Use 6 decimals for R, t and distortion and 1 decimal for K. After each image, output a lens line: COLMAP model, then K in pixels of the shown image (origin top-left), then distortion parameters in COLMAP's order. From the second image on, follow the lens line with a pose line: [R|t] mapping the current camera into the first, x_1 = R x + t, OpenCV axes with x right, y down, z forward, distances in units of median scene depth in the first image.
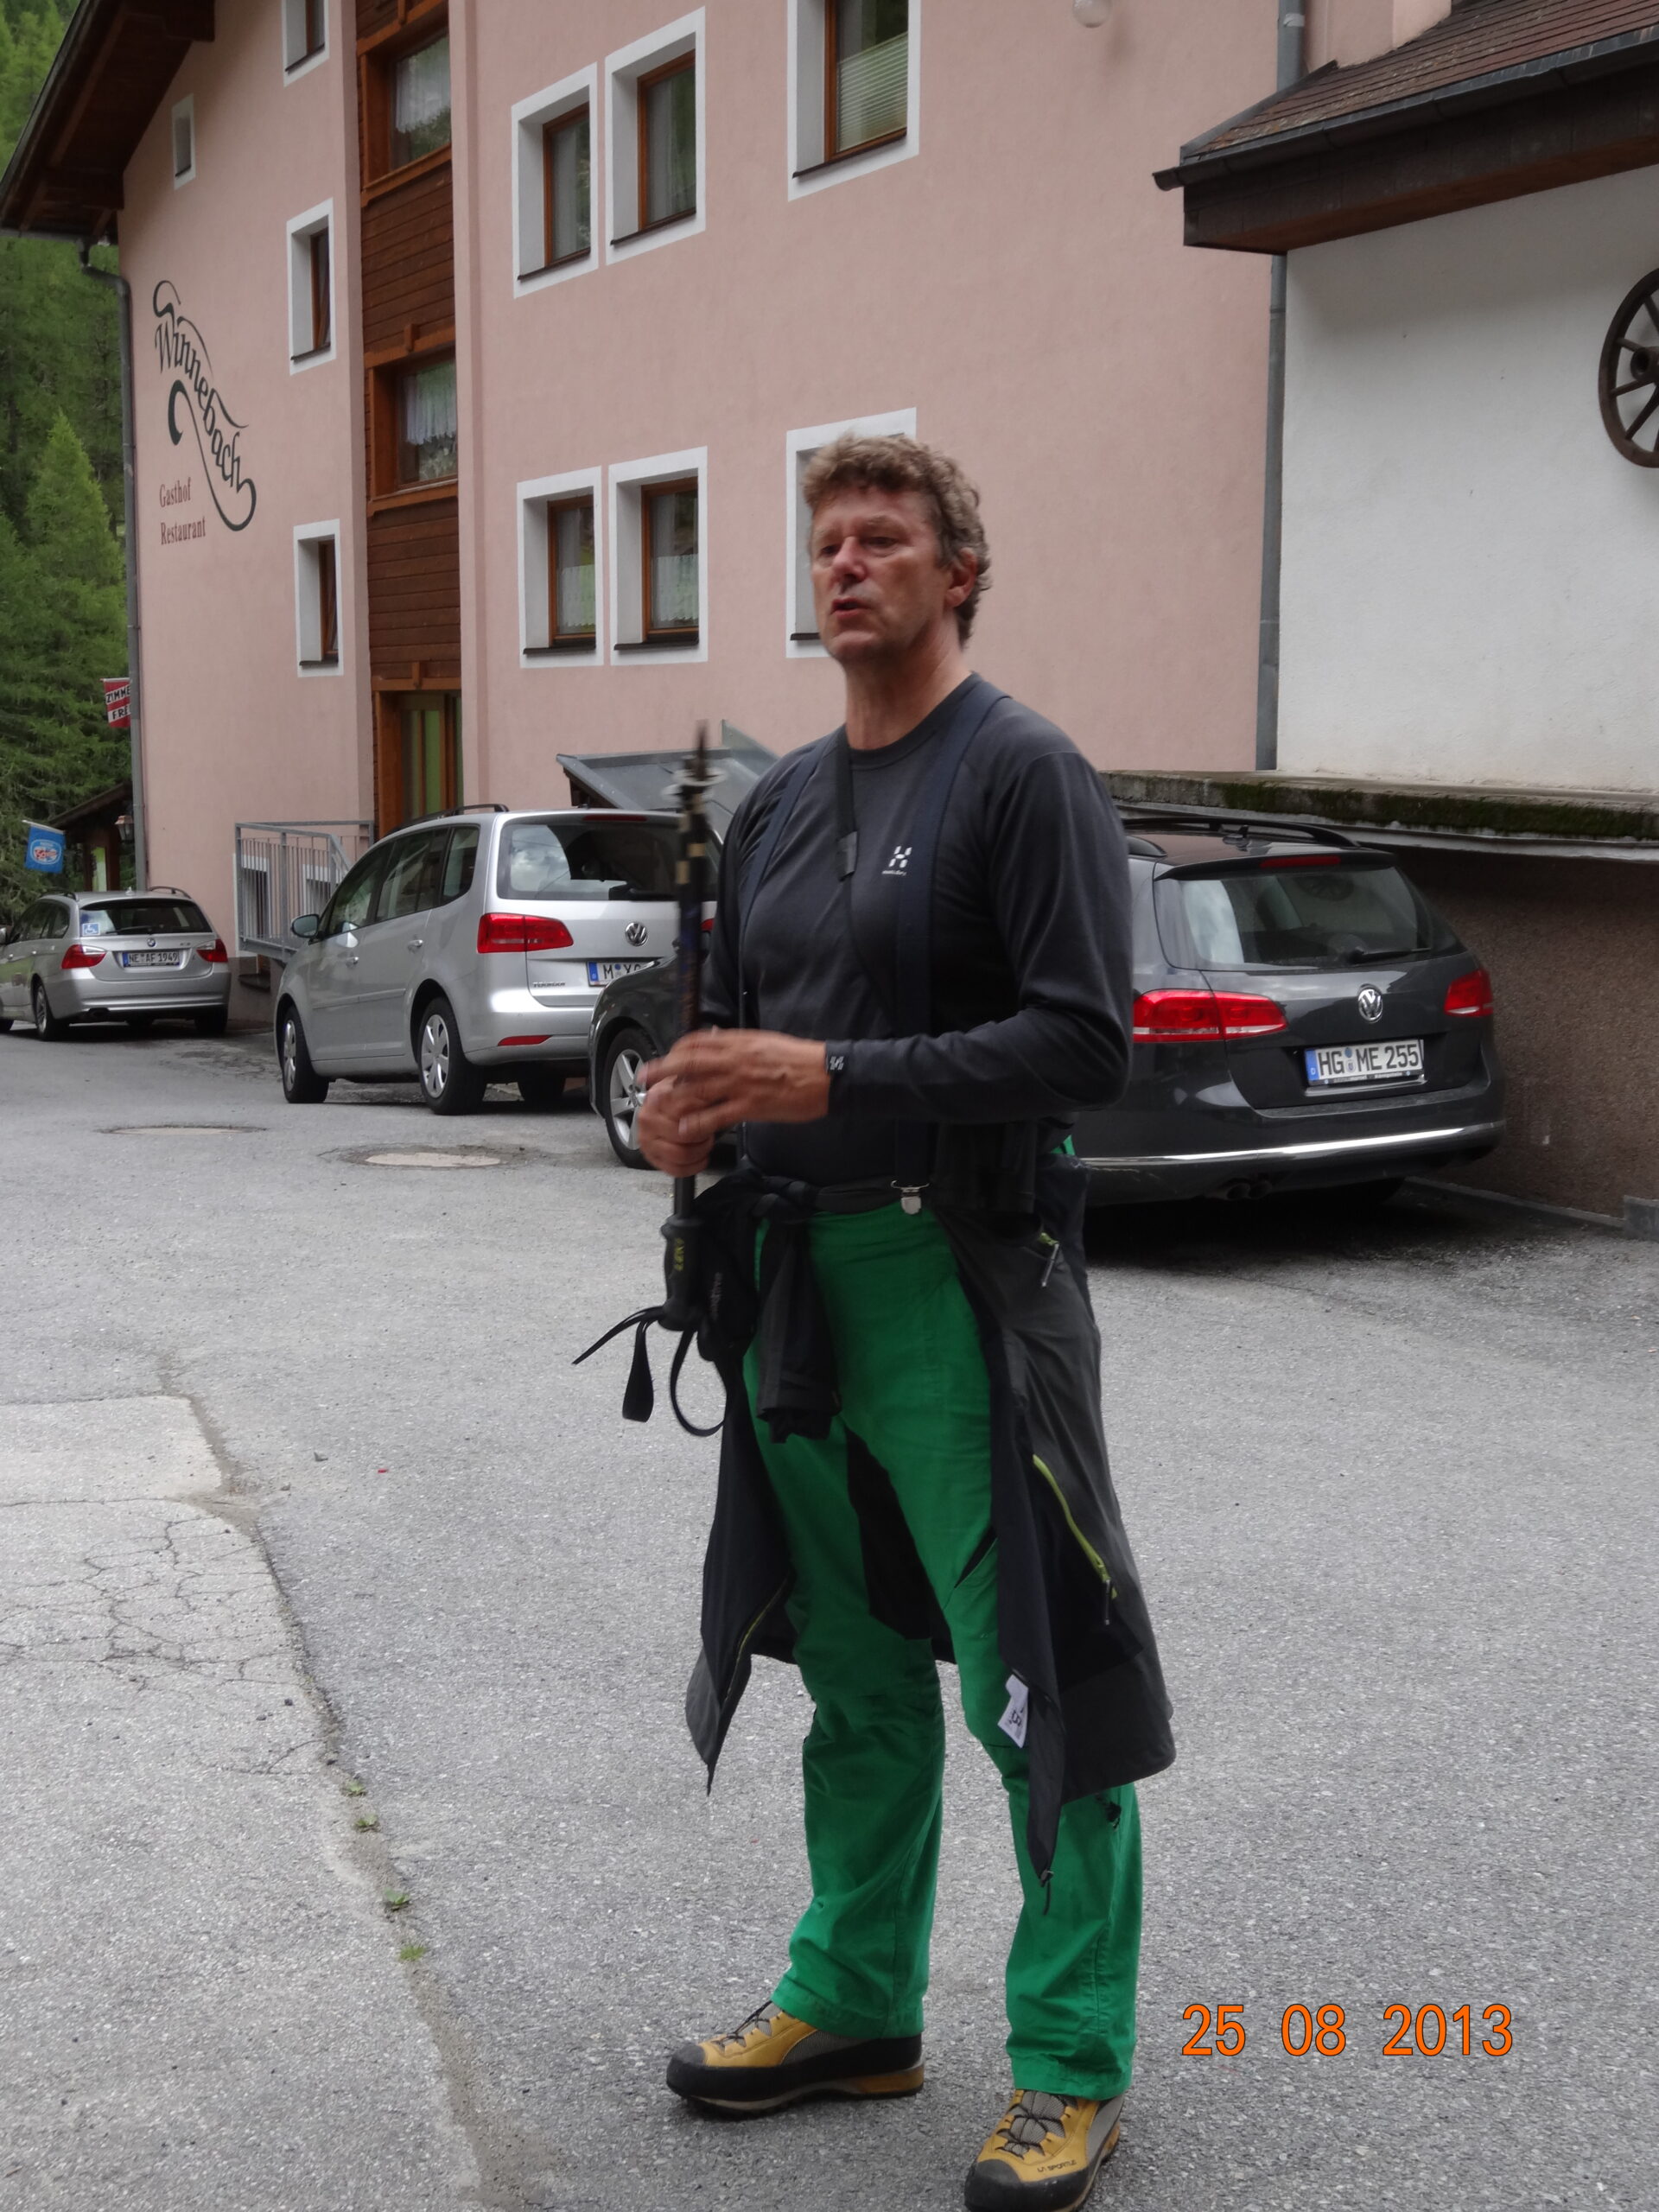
lens RADIAL K [[2775.2, 0, 829.5], [0, 2775.2, 1106.0], [0, 0, 1]] dist [-0.006663, 0.042423]
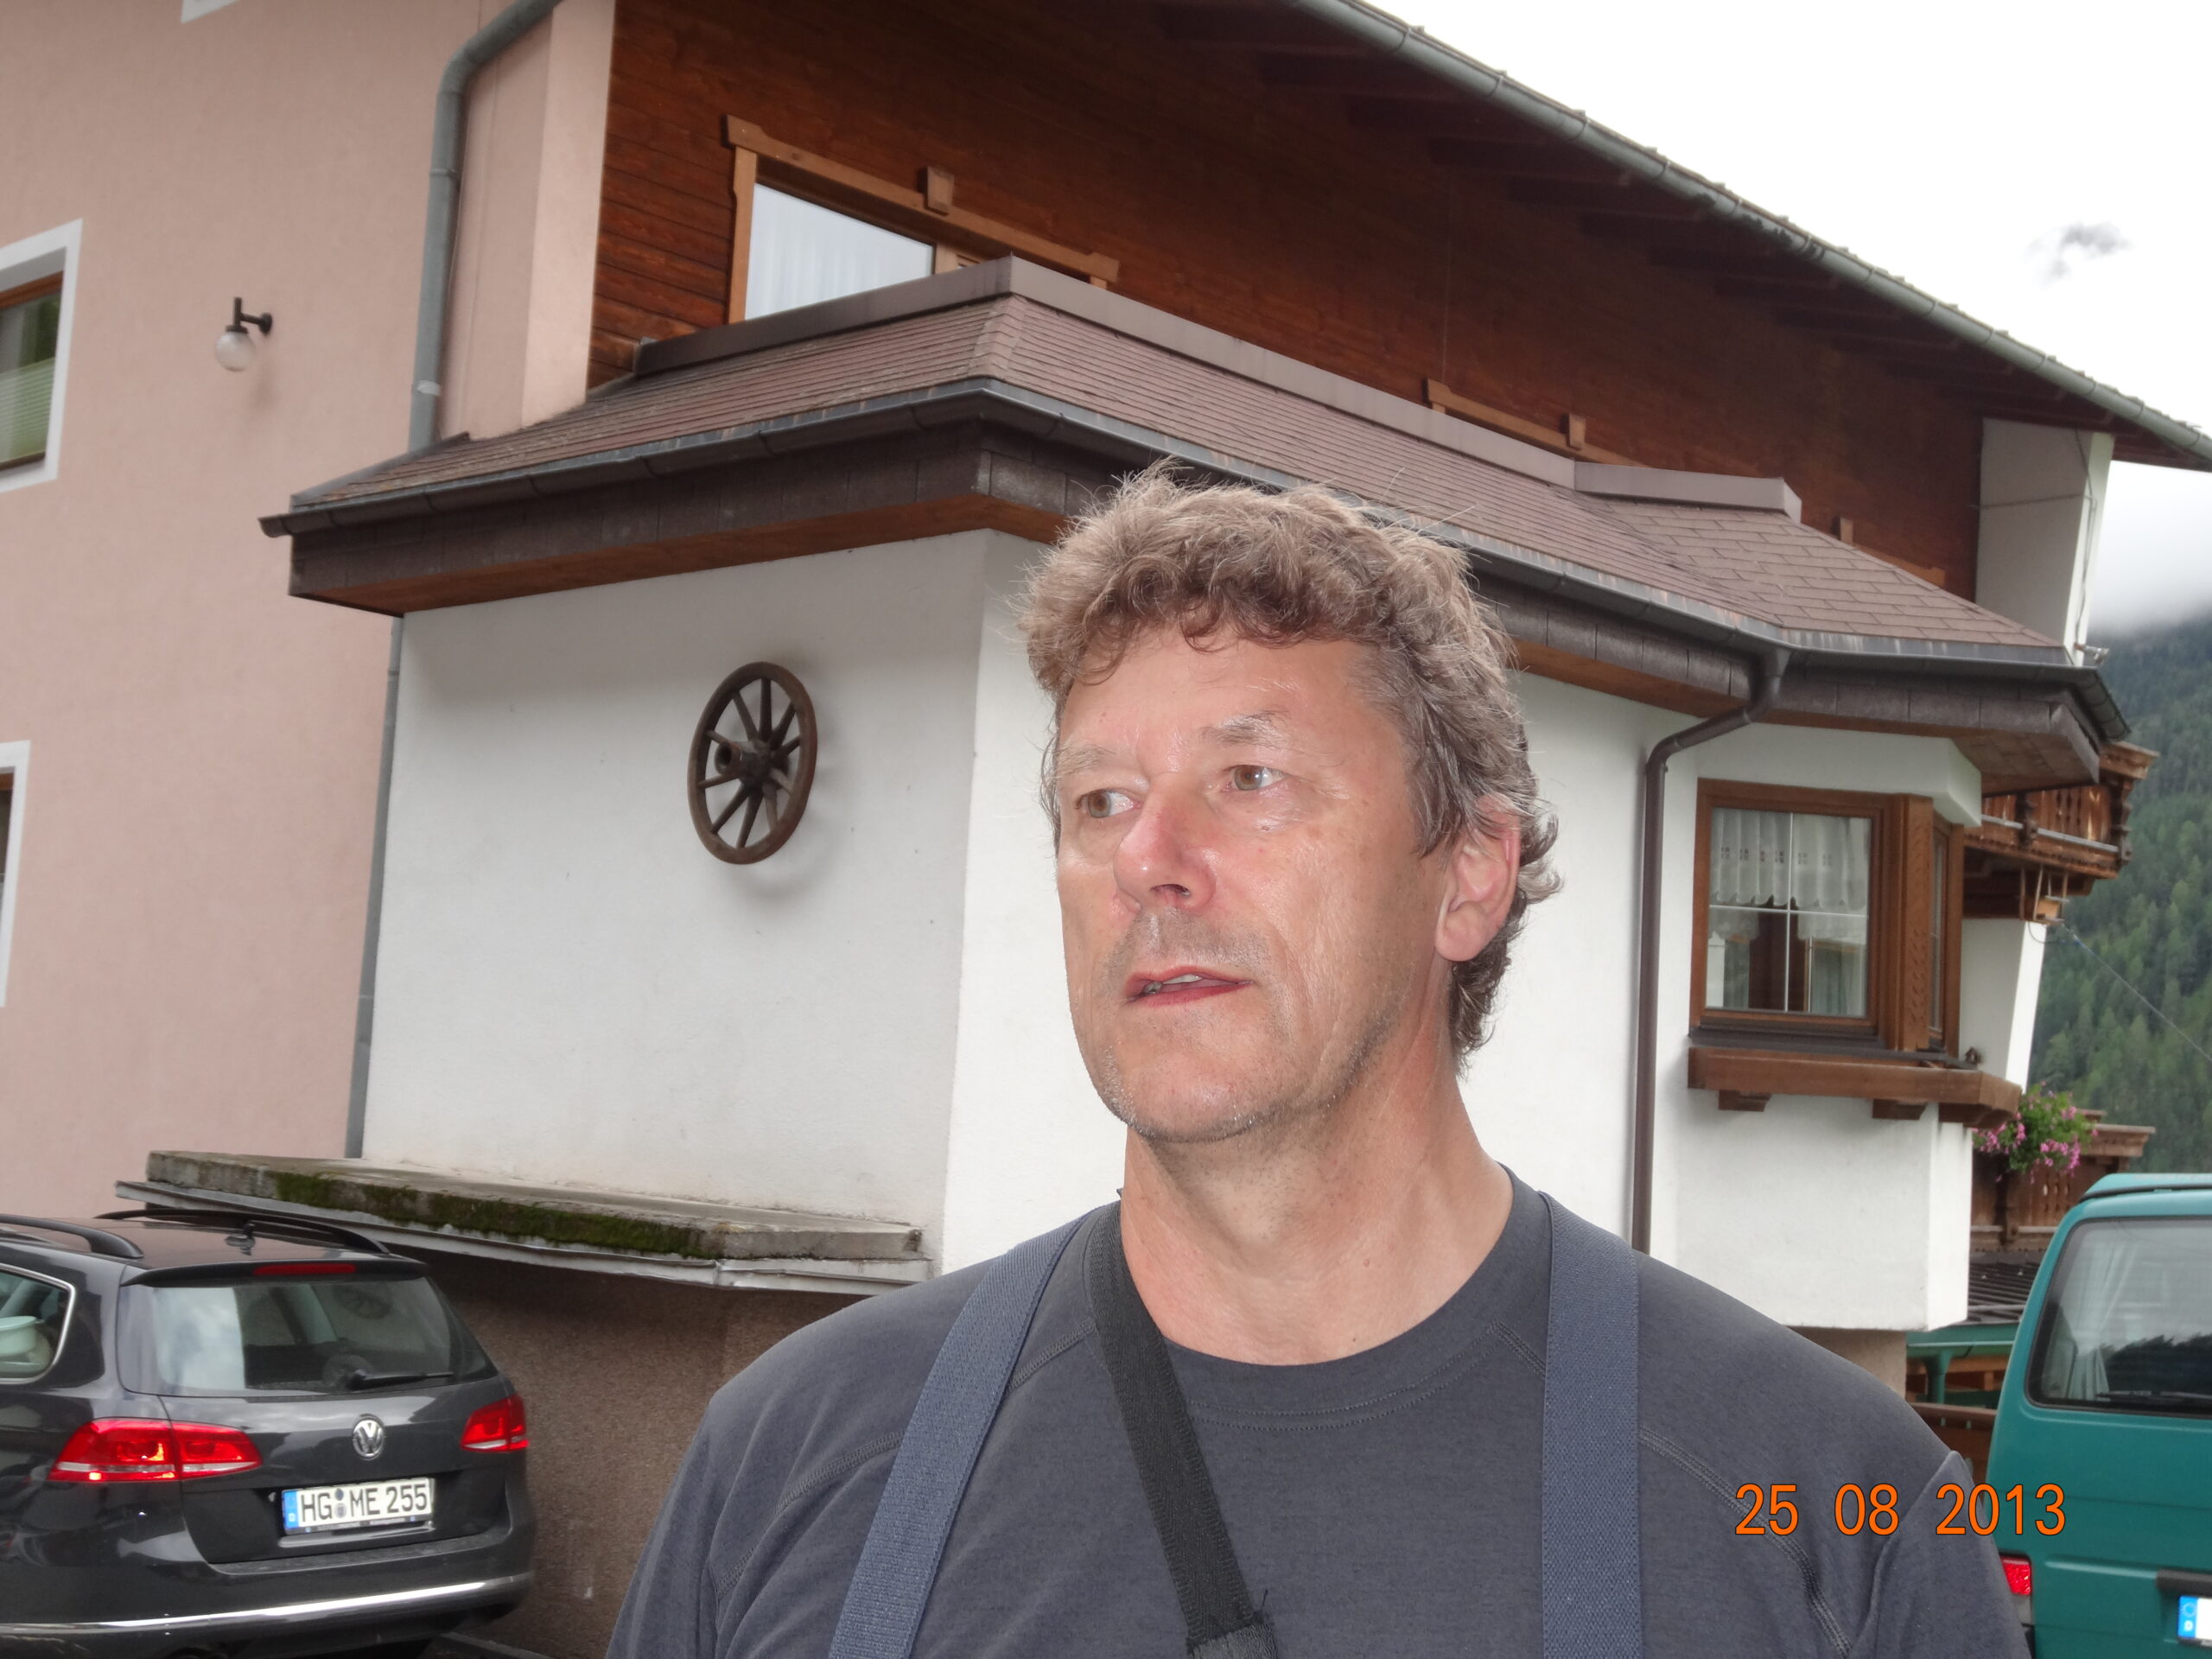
lens RADIAL K [[2775.2, 0, 1106.0], [0, 2775.2, 829.5], [0, 0, 1]] dist [-0.006663, 0.042423]
pose [[0.941813, 0.085197, 0.325162, 0.105194], [-0.007209, 0.972244, -0.233859, -0.018818], [-0.336061, 0.217907, 0.916286, 0.077378]]
